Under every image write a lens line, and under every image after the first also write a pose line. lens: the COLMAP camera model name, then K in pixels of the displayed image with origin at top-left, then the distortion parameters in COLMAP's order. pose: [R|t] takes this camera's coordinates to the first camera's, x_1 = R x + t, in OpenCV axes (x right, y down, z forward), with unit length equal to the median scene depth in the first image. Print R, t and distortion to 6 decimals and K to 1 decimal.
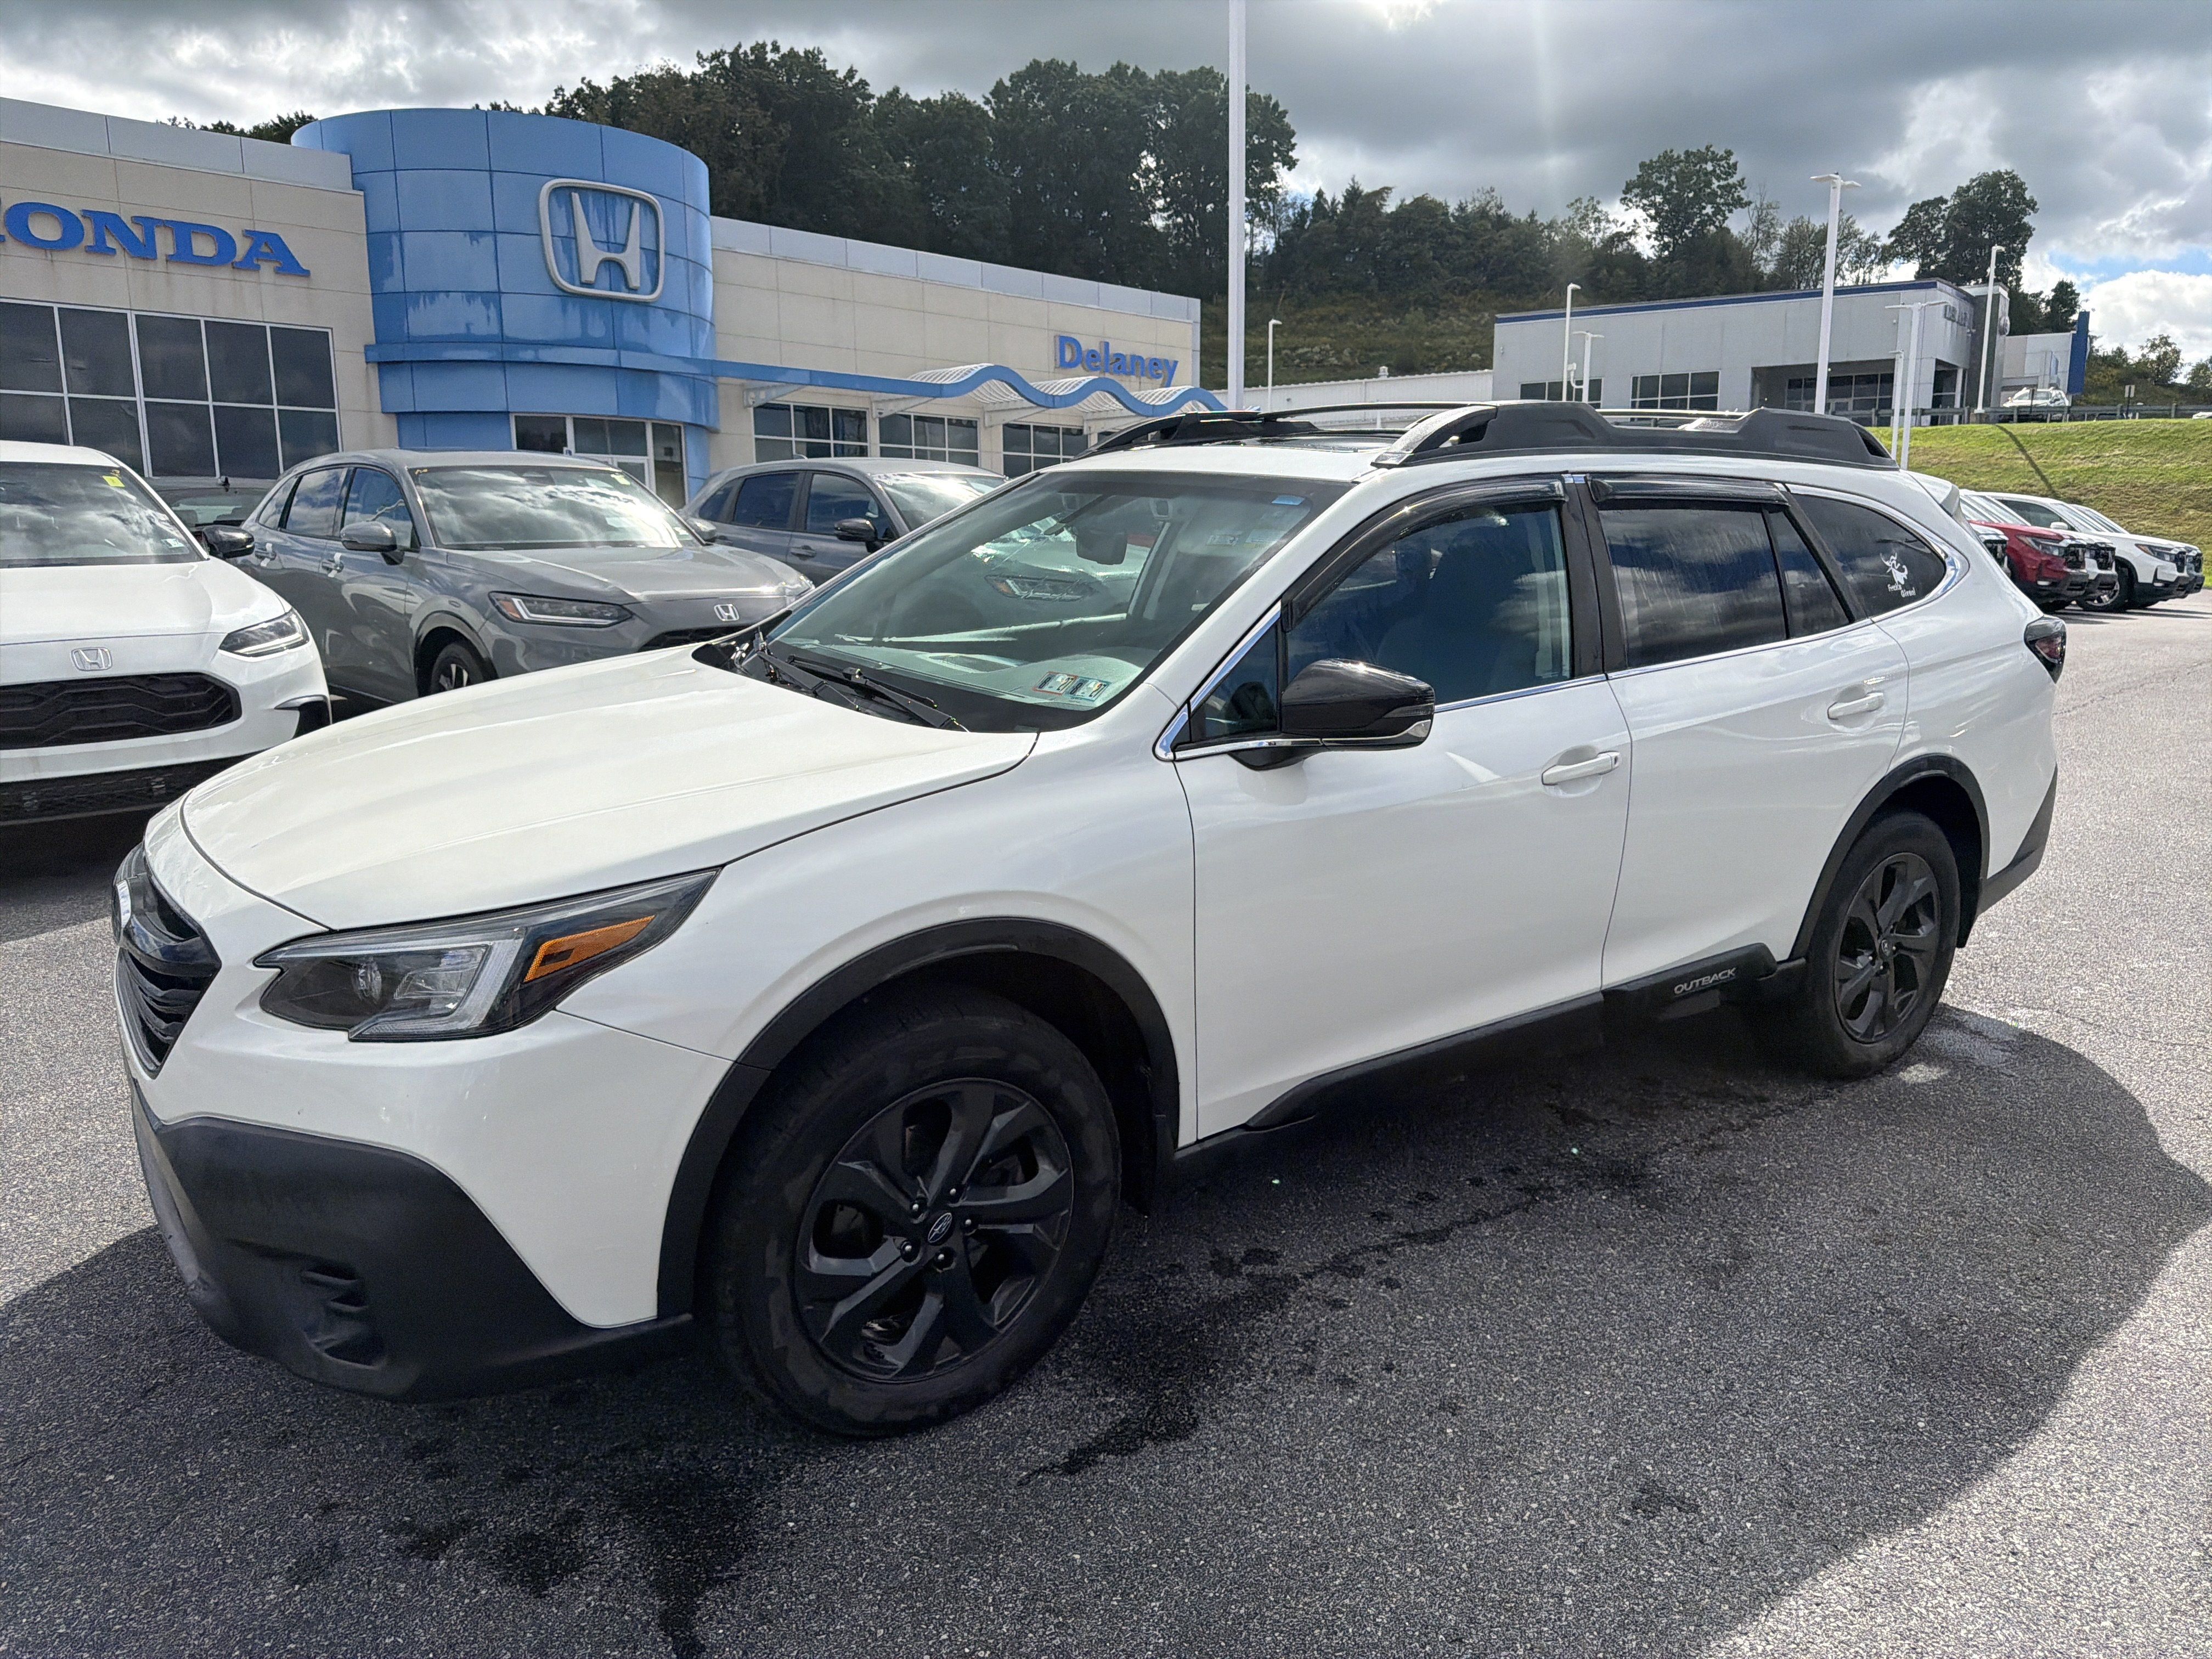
lens RADIAL K [[1572.9, 0, 1118.8], [0, 1572.9, 833.4], [0, 0, 1]] dist [0.019257, -0.022153]
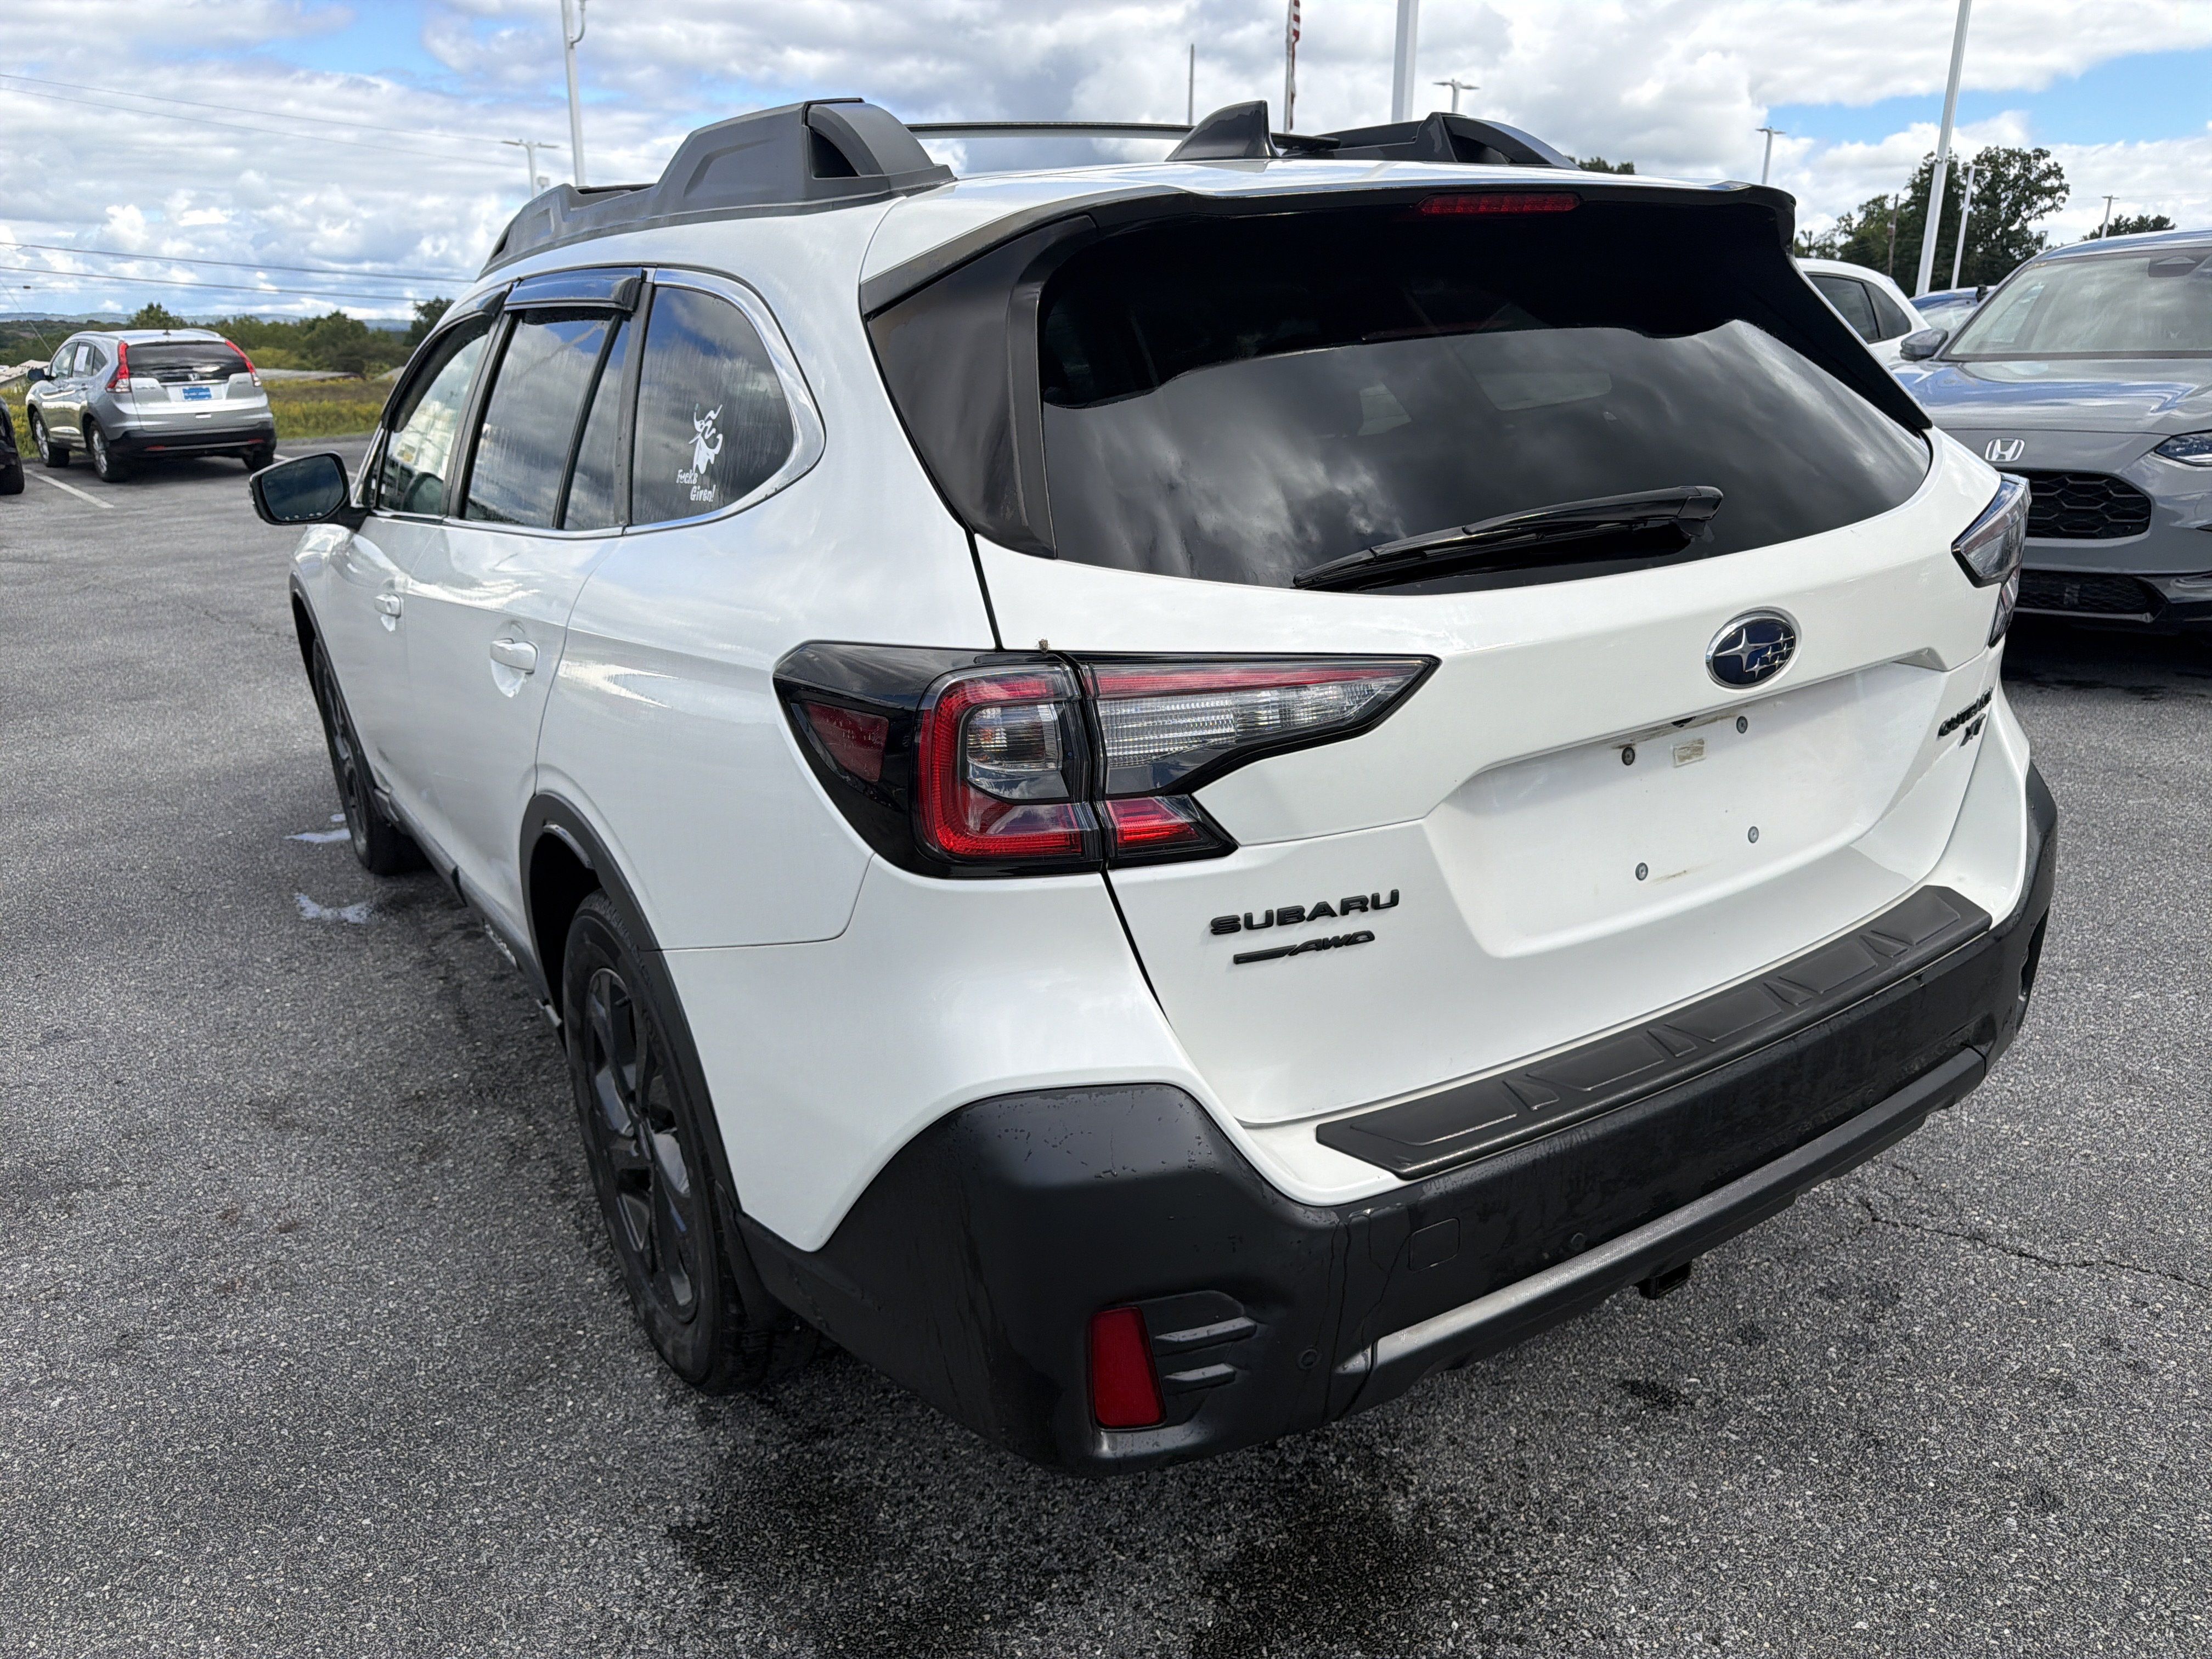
lens RADIAL K [[1572.9, 0, 1122.6], [0, 1572.9, 823.7], [0, 0, 1]] dist [0.019257, -0.022153]
pose [[-0.041353, 0.291789, -0.955588, 0.542405], [-0.180721, 0.938447, 0.294376, -0.123492], [0.982665, 0.184868, 0.013925, 0.635579]]
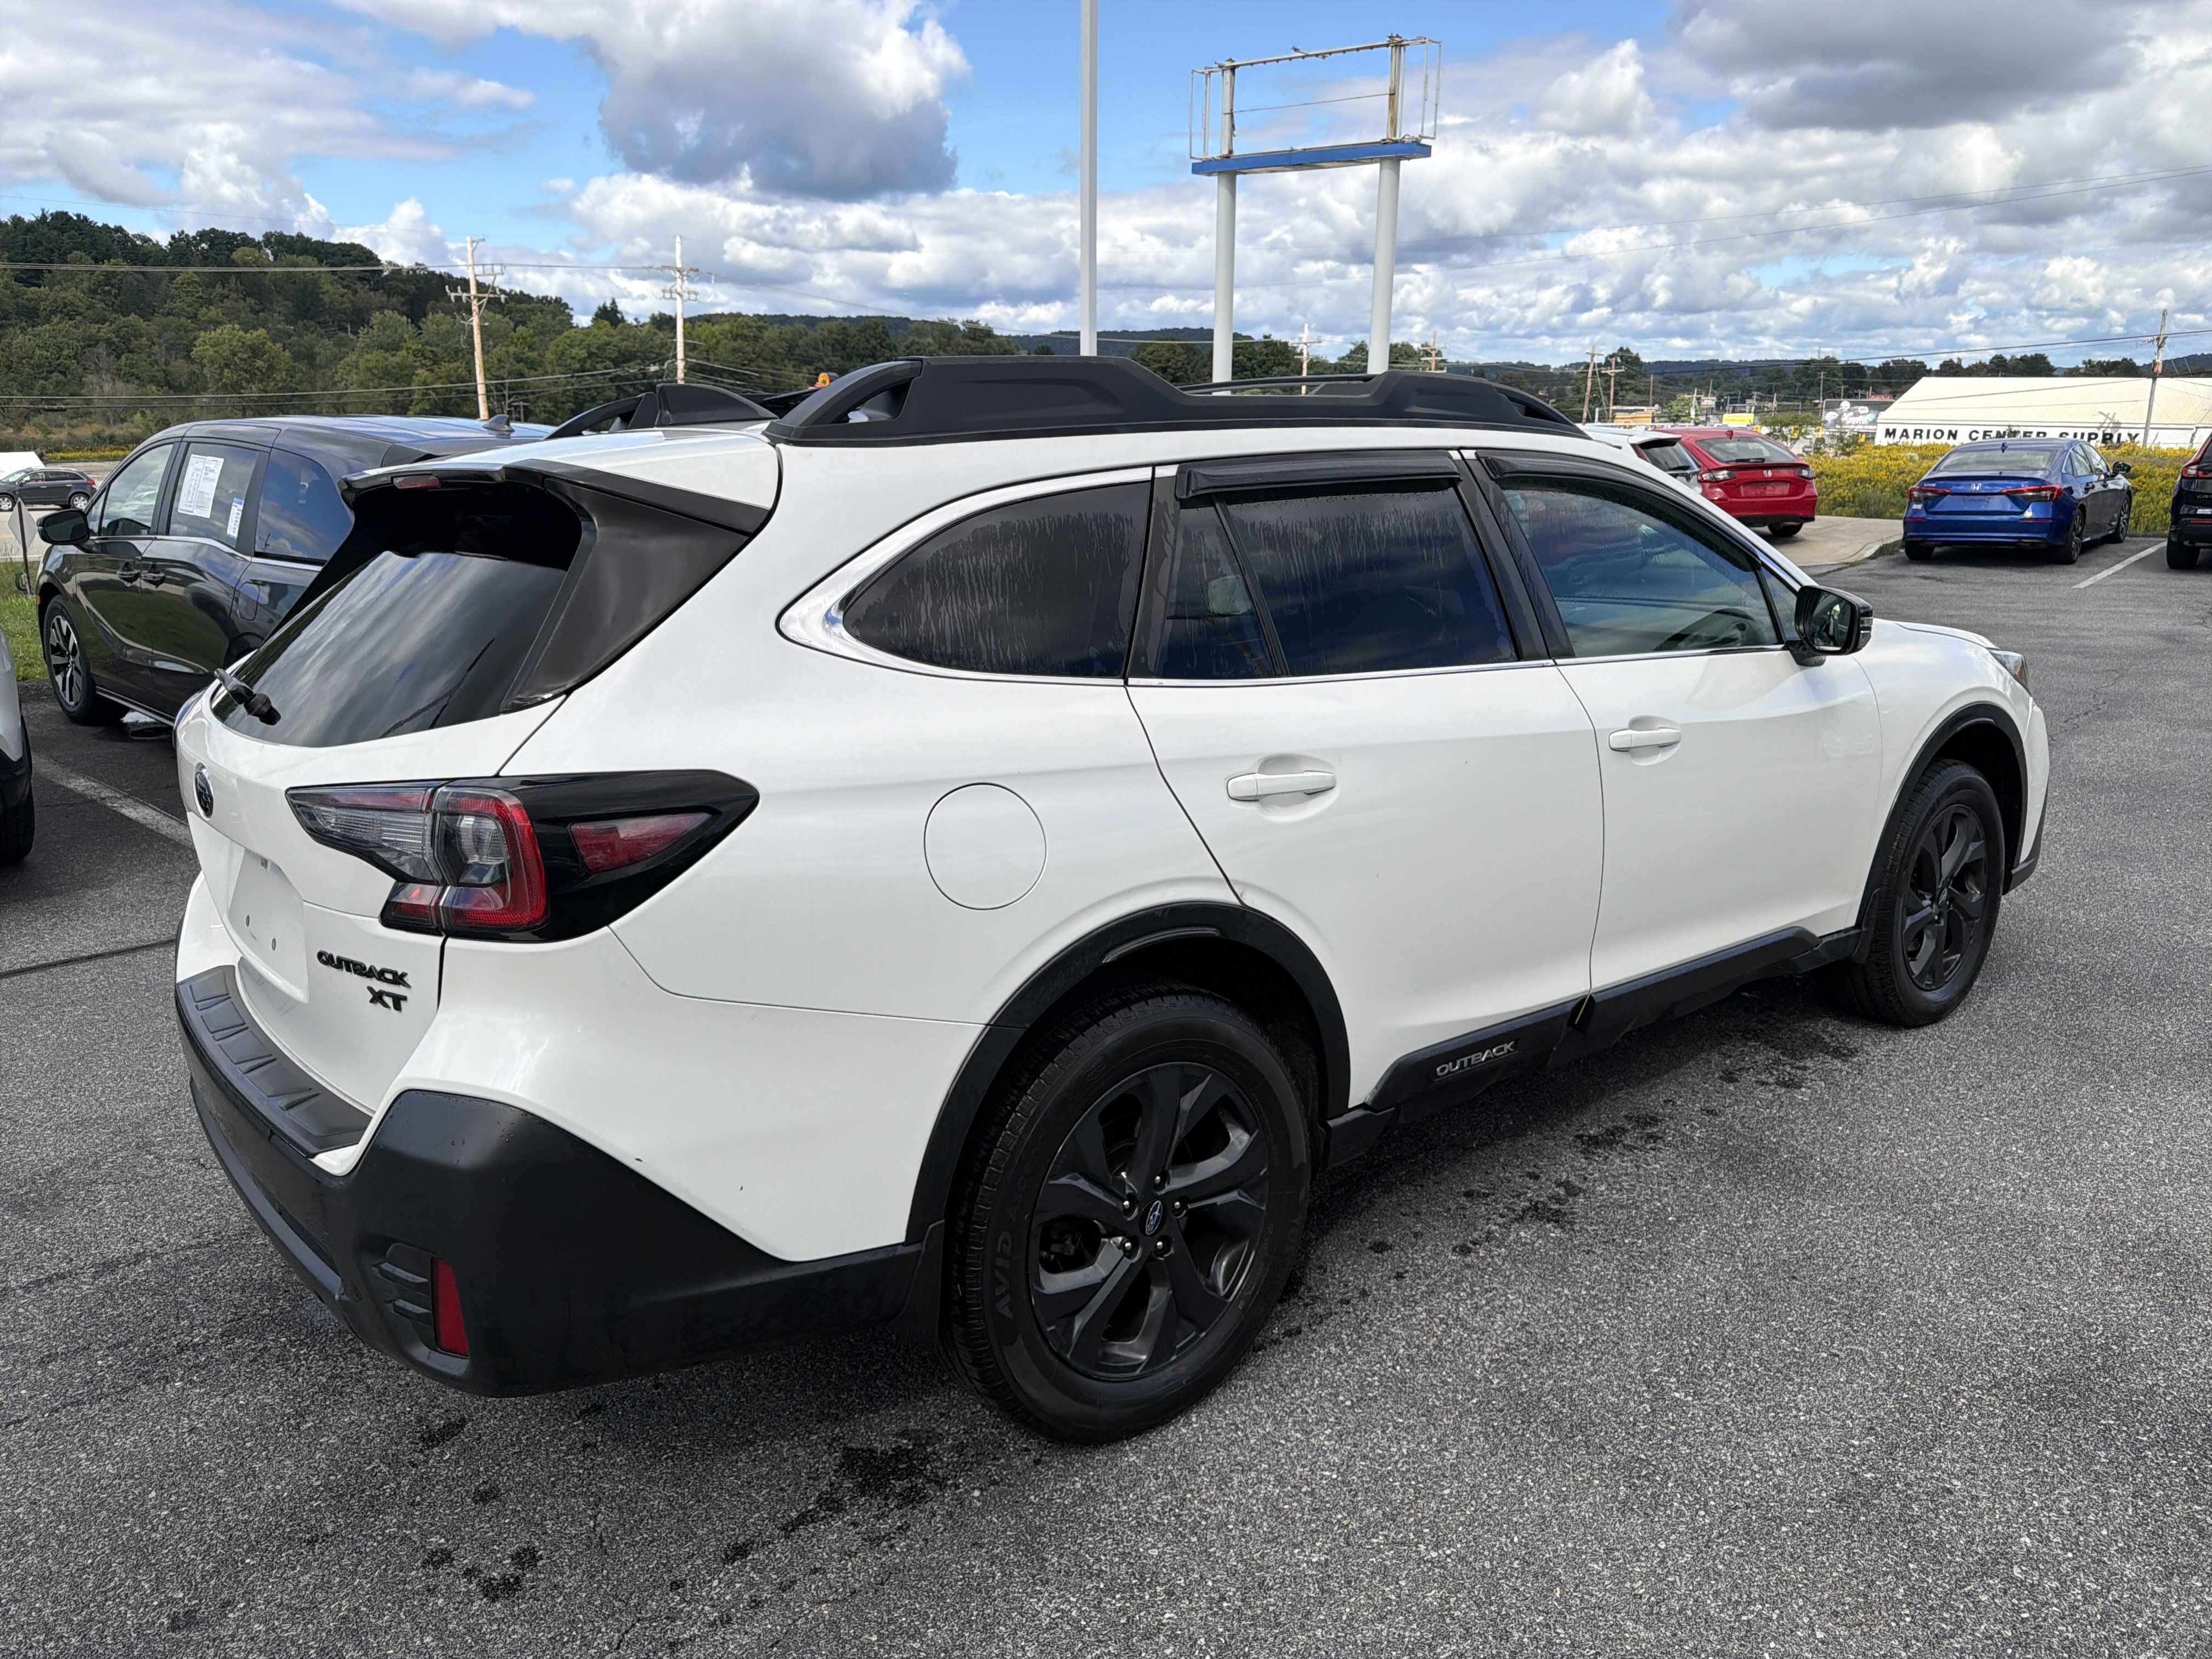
lens RADIAL K [[1572.9, 0, 1115.8], [0, 1572.9, 816.9], [0, 0, 1]] dist [0.019257, -0.022153]
pose [[-0.997699, 0.021121, -0.064422, 0.158839], [-0.008488, 0.903847, 0.427772, -0.232878], [0.067263, 0.427334, -0.901588, 1.025601]]
